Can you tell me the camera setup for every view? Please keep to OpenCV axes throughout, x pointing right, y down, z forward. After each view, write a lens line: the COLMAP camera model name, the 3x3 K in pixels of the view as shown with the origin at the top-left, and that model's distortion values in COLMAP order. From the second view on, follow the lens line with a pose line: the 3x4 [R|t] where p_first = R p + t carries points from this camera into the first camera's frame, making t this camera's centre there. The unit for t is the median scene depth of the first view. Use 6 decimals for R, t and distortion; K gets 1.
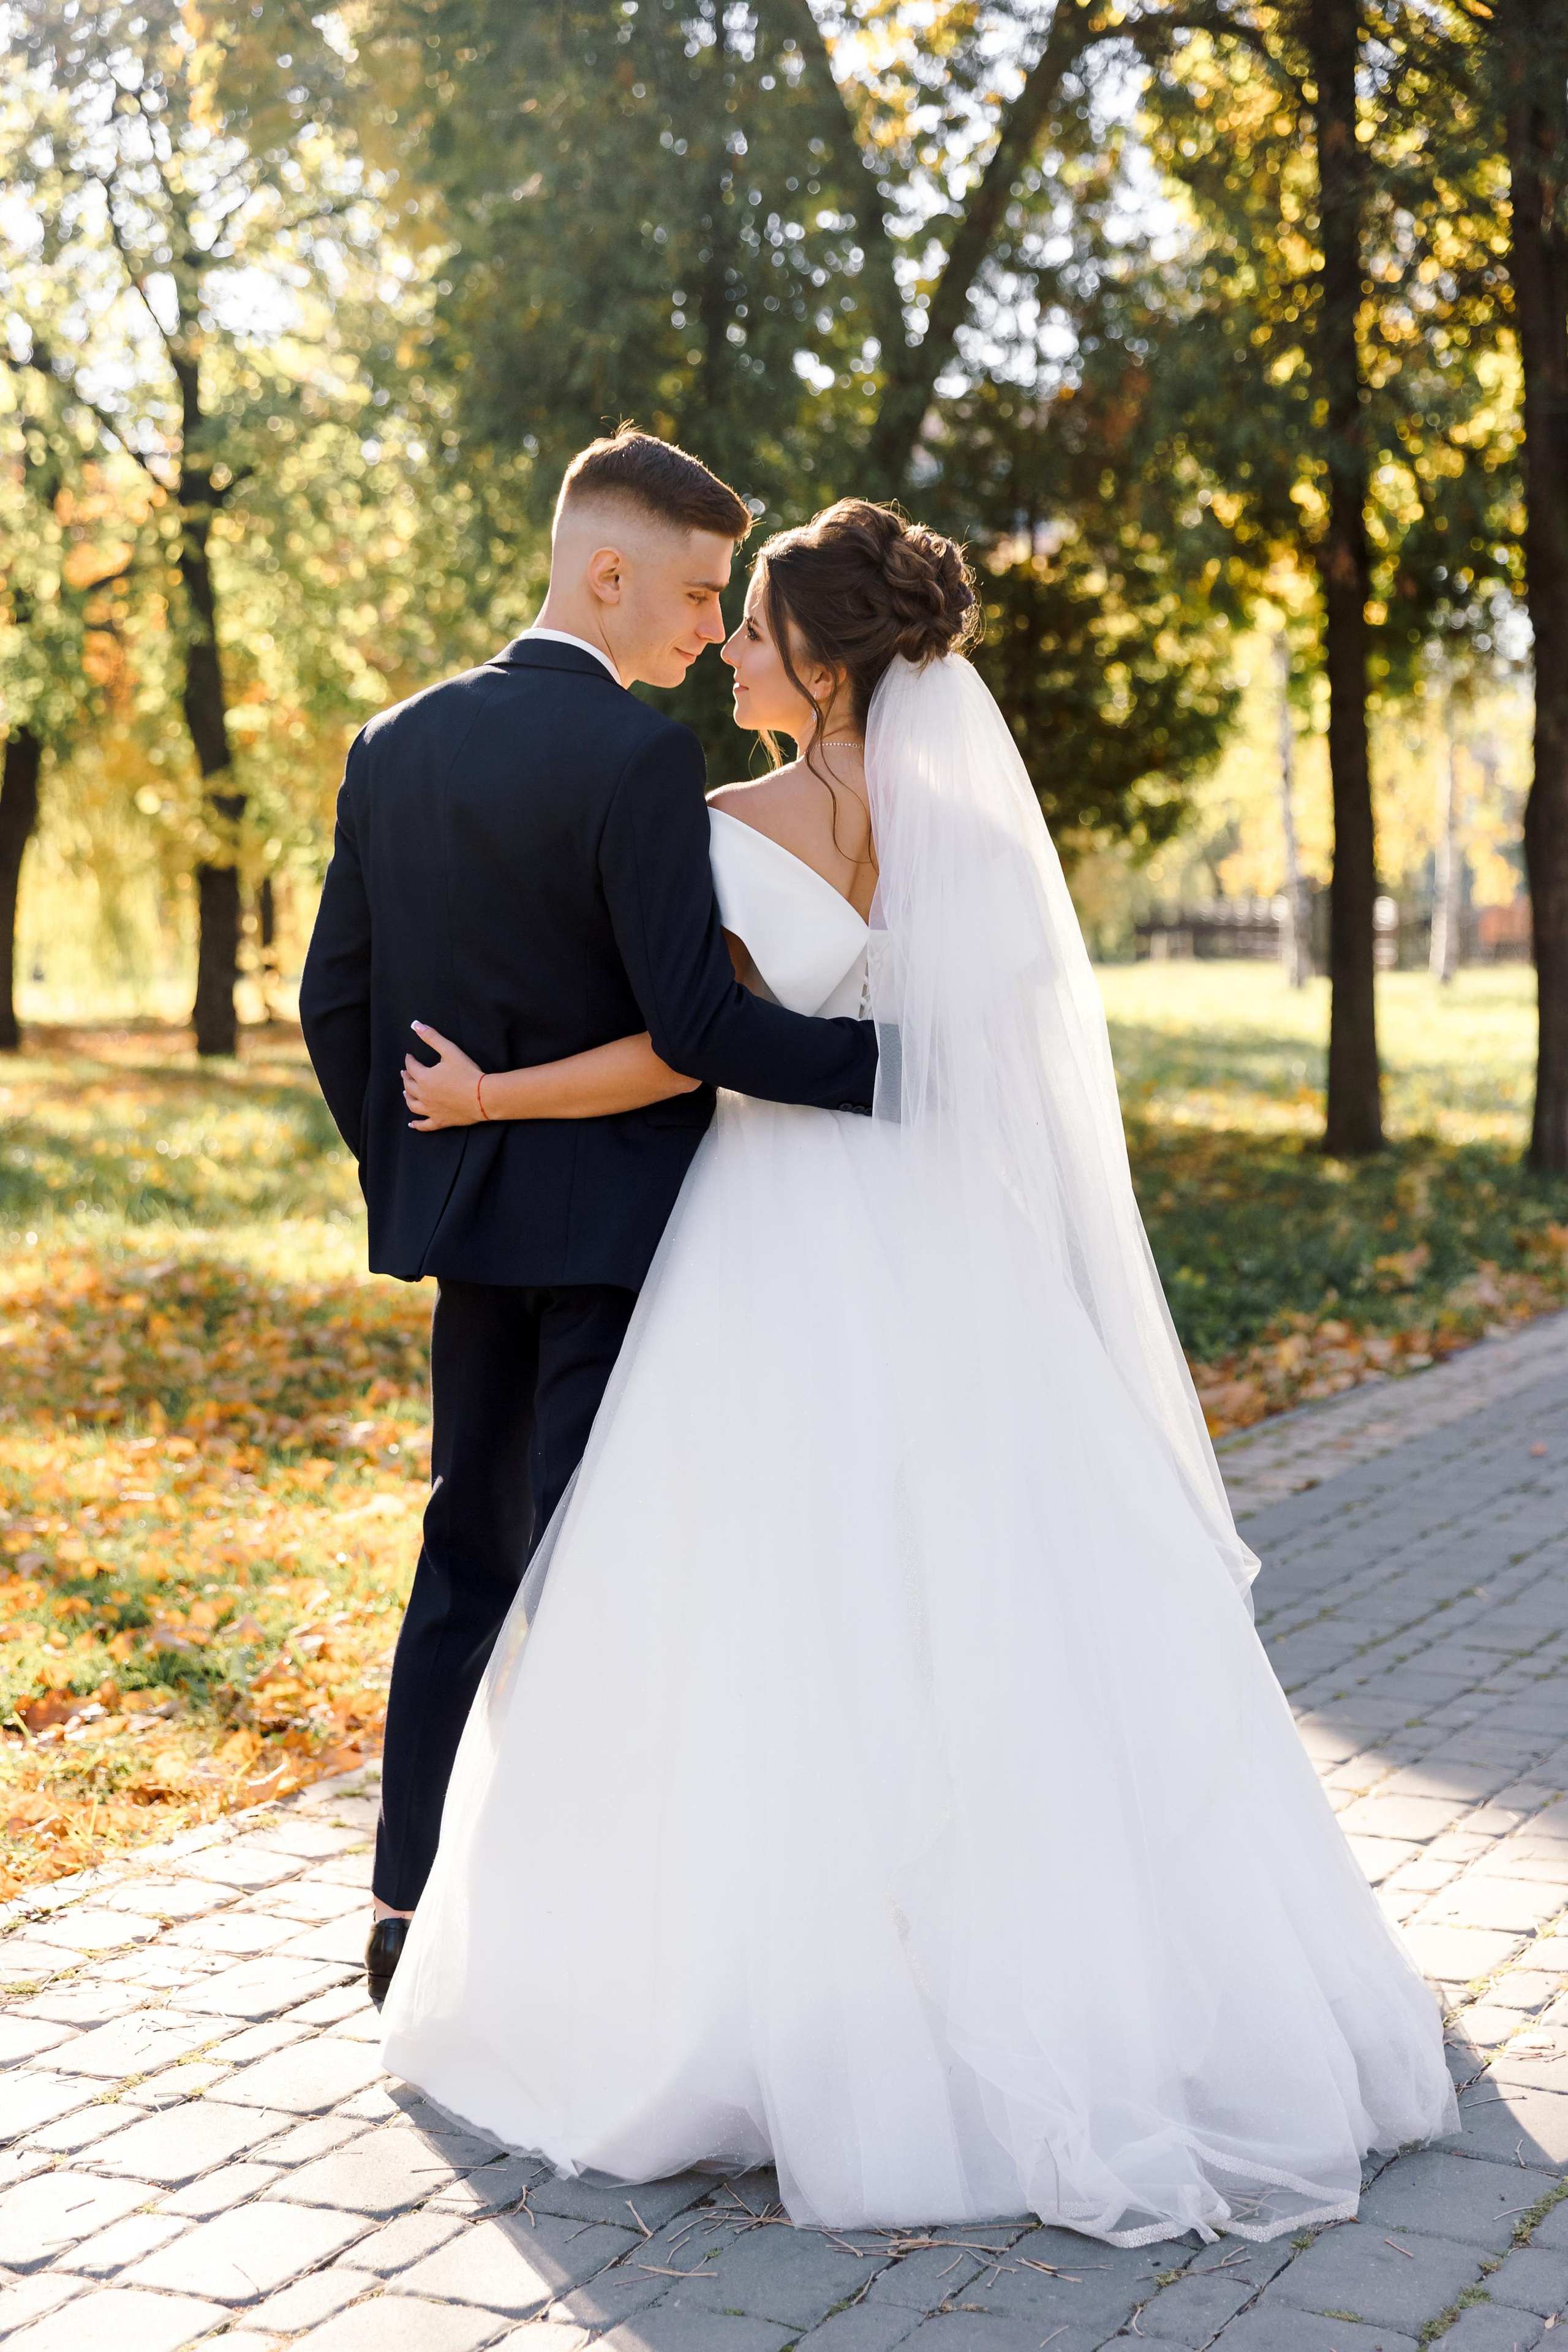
lens RADIAL K [[4271.8, 0, 715.9], [0, 4271.8, 1174.5], [0, 0, 1]] dist [0.321238, 0.000000]
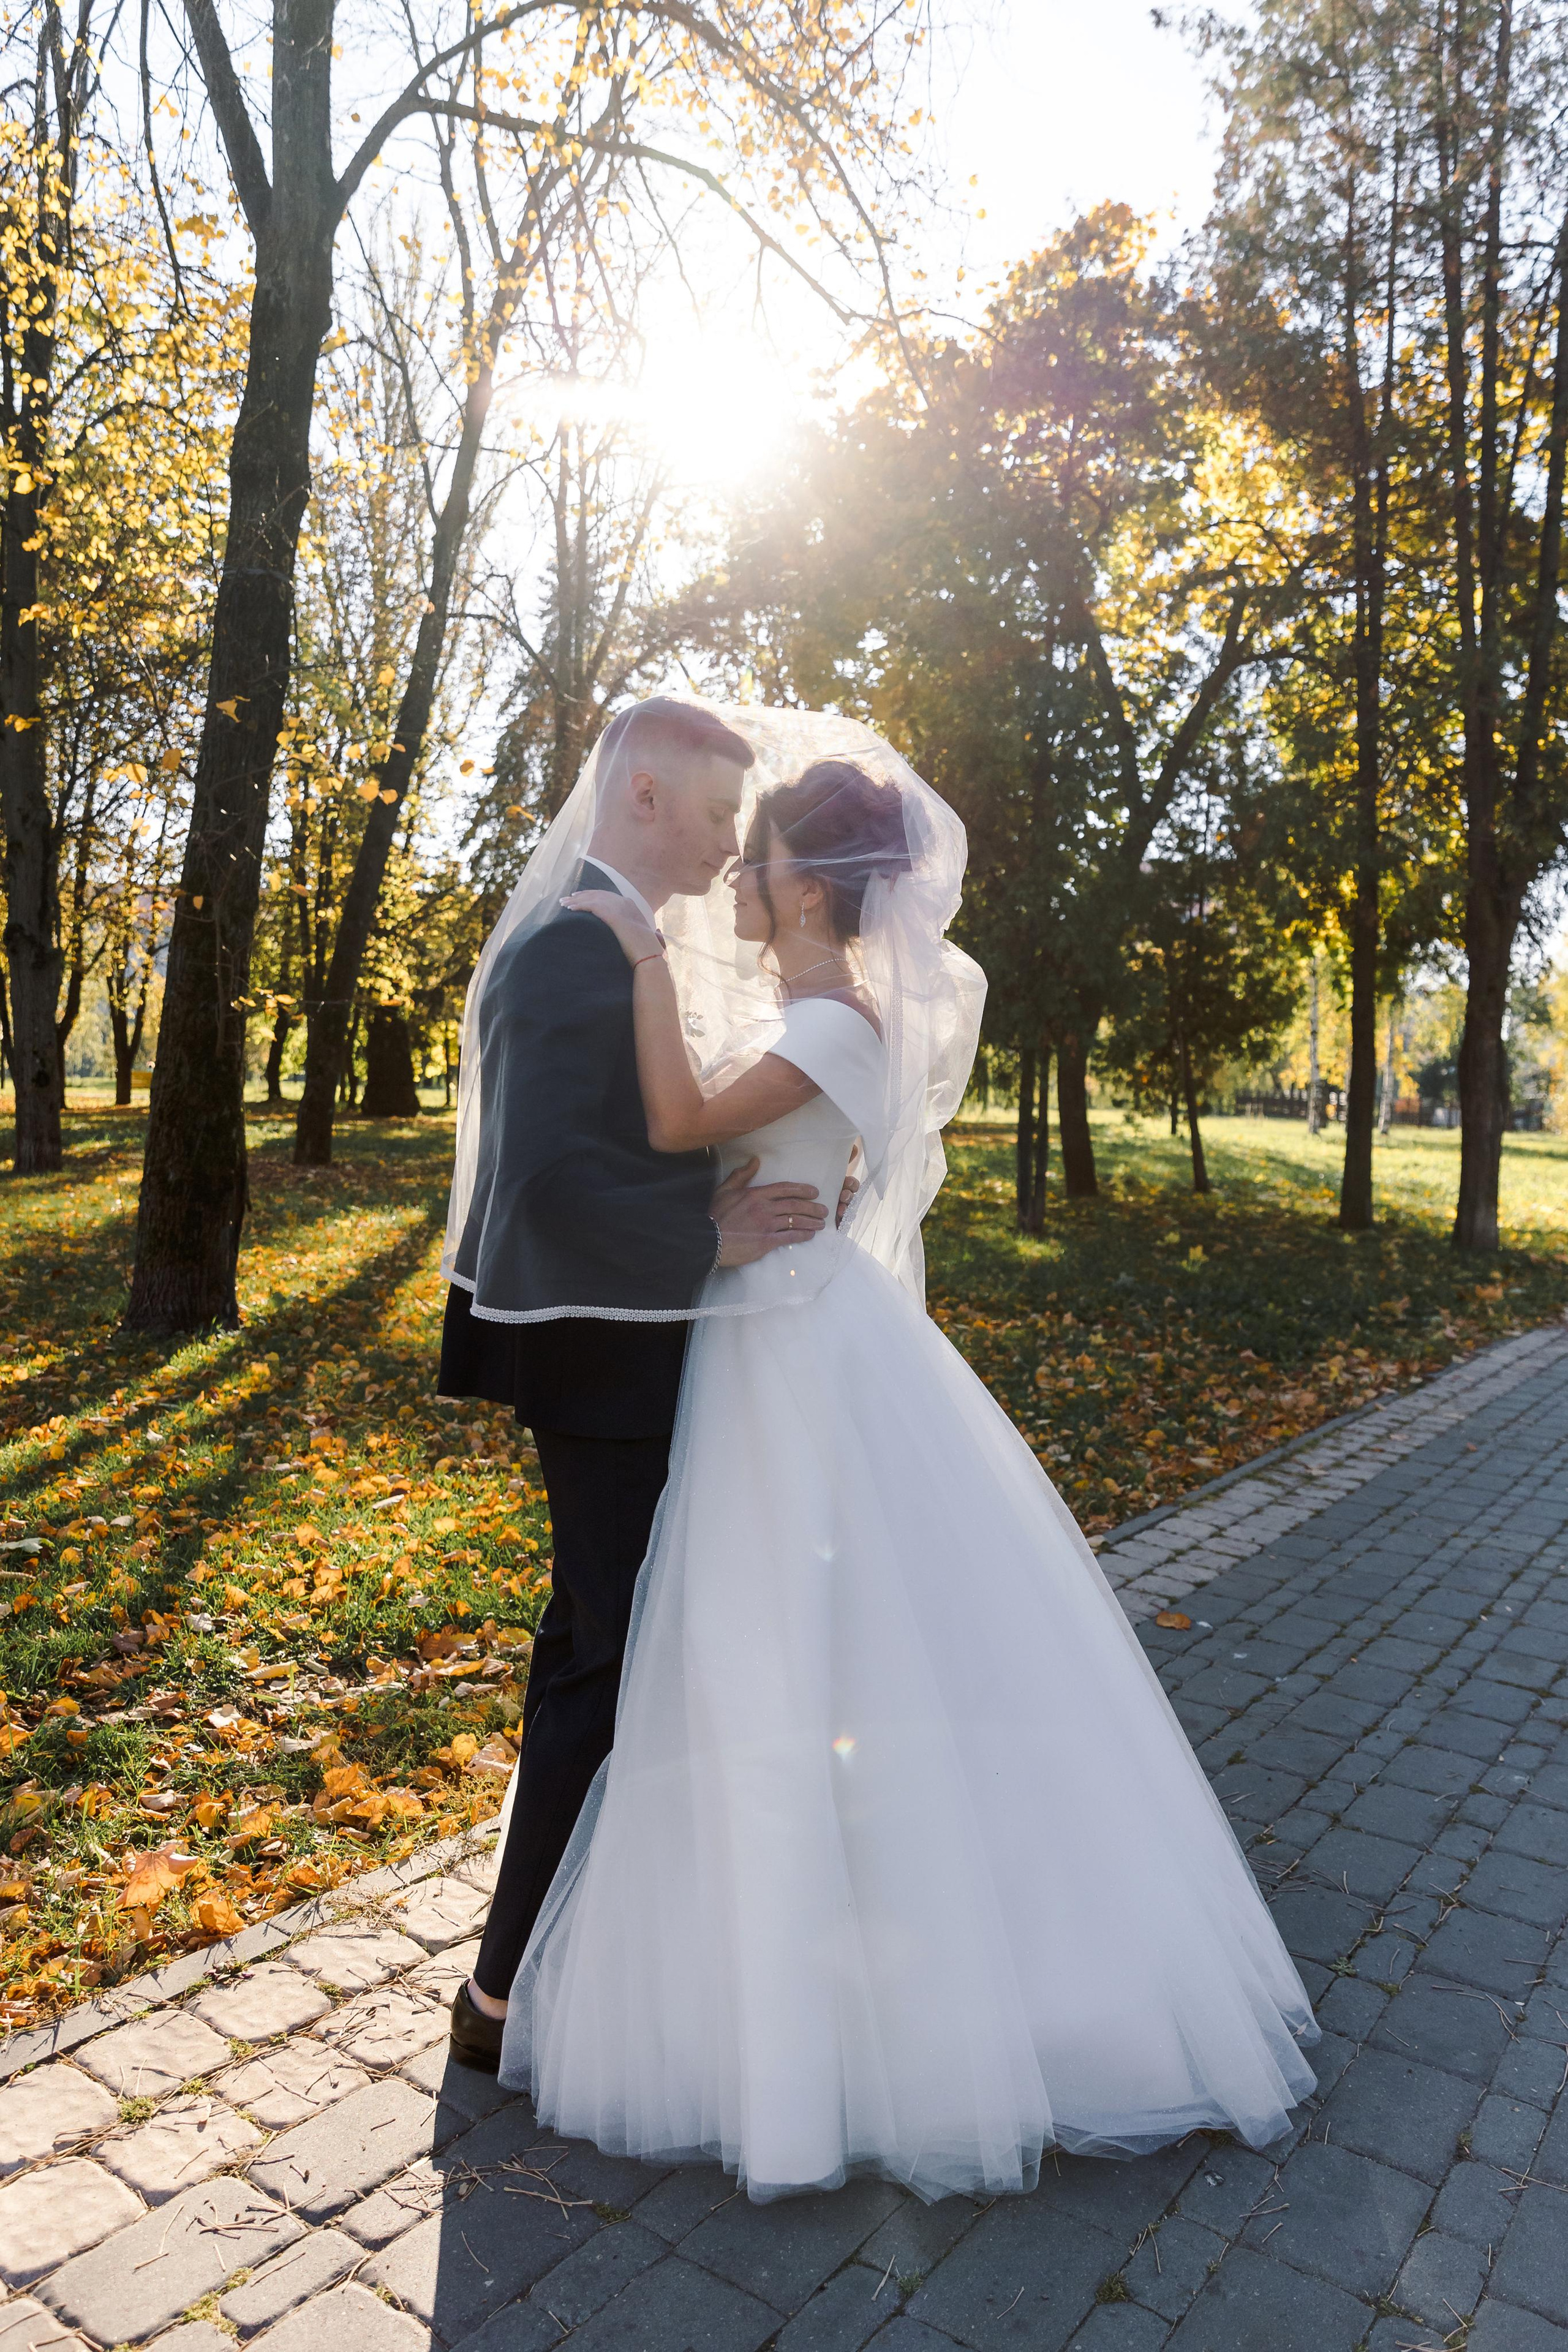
lens RADIAL K [[1693.6, 0, 770.5], [0, 1693.6, 1183.1], [0, 0, 1]] dist [-0.028428, 0.002931]
pose [[0.984705, 0.056301, -0.164882, 0.013280], [-0.055901, 0.998411, 0.007066, -0.013981], [0.165017, 0.002259, 0.986288, 0.195646]]
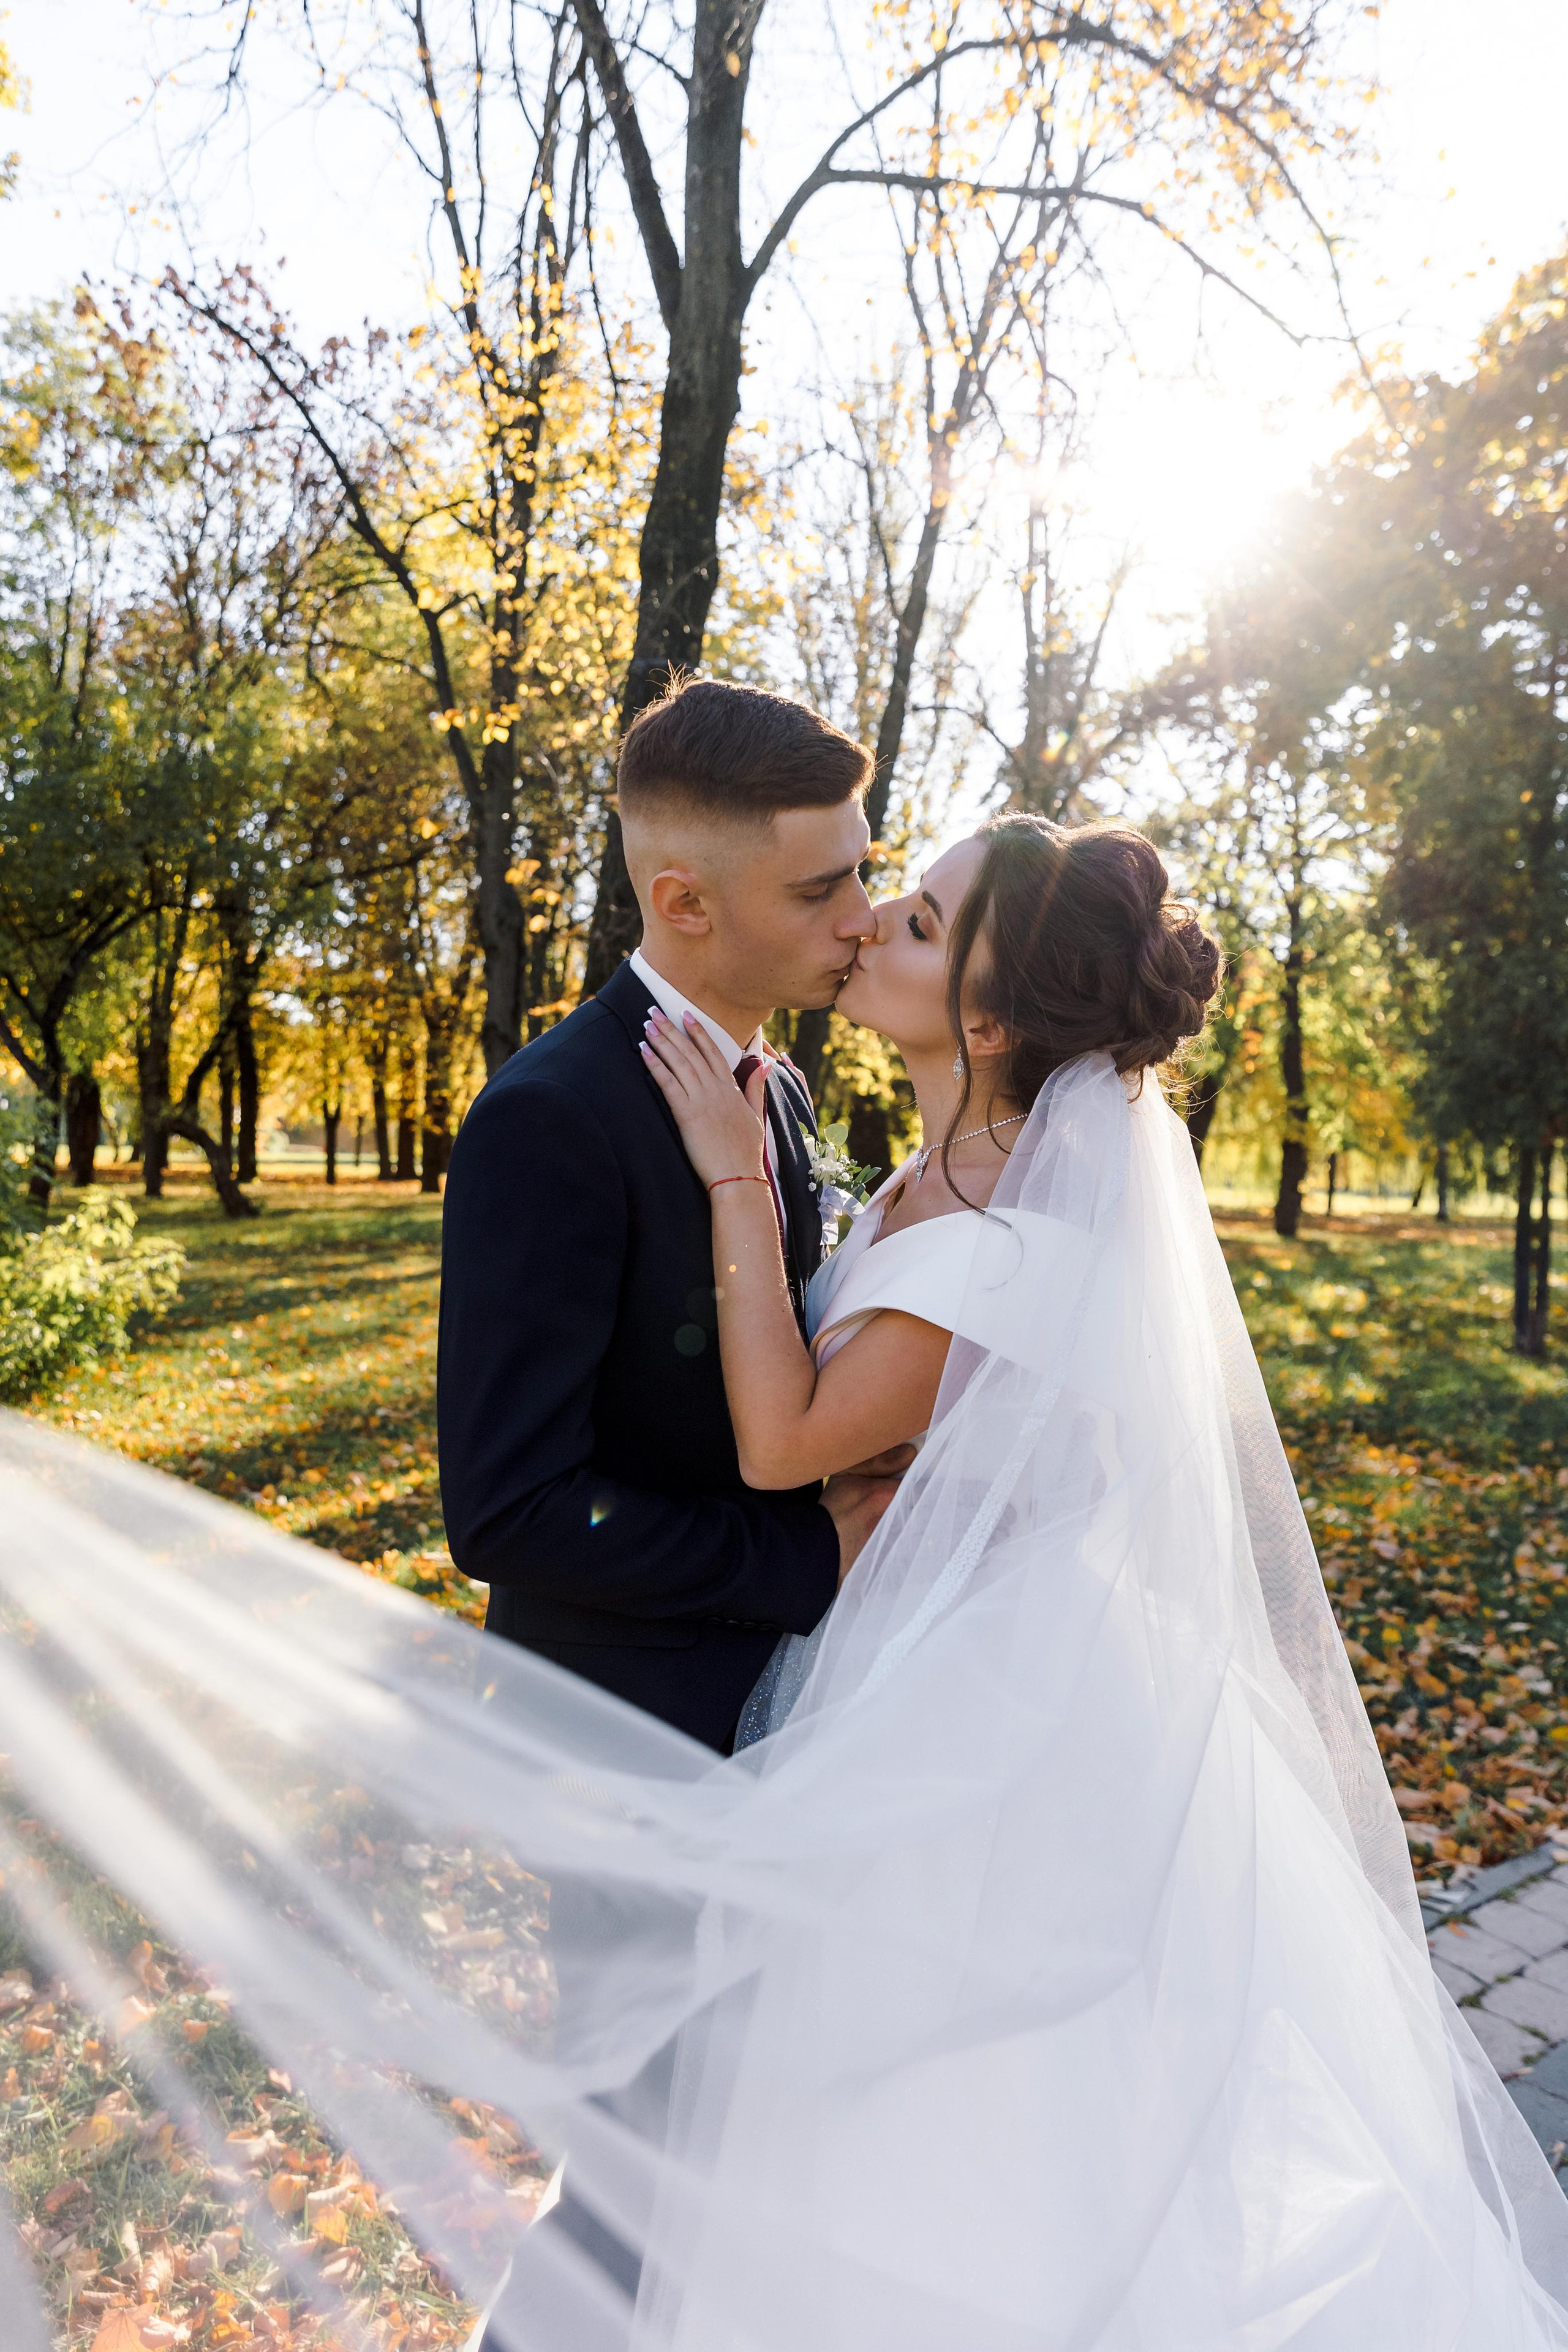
lens RADIAL K [[1693.6, 0, 801.4], [0, 1693.6, 1174.4], [0, 0, 1]] dist [-0.028428, 0.002931]
pose [[0.905871, 0.048778, -0.420737, 0.015809], [-0.068531, 0.997137, -0.031950, -0.017479], [0.417974, 0.057776, 0.906620, 0.214766]]
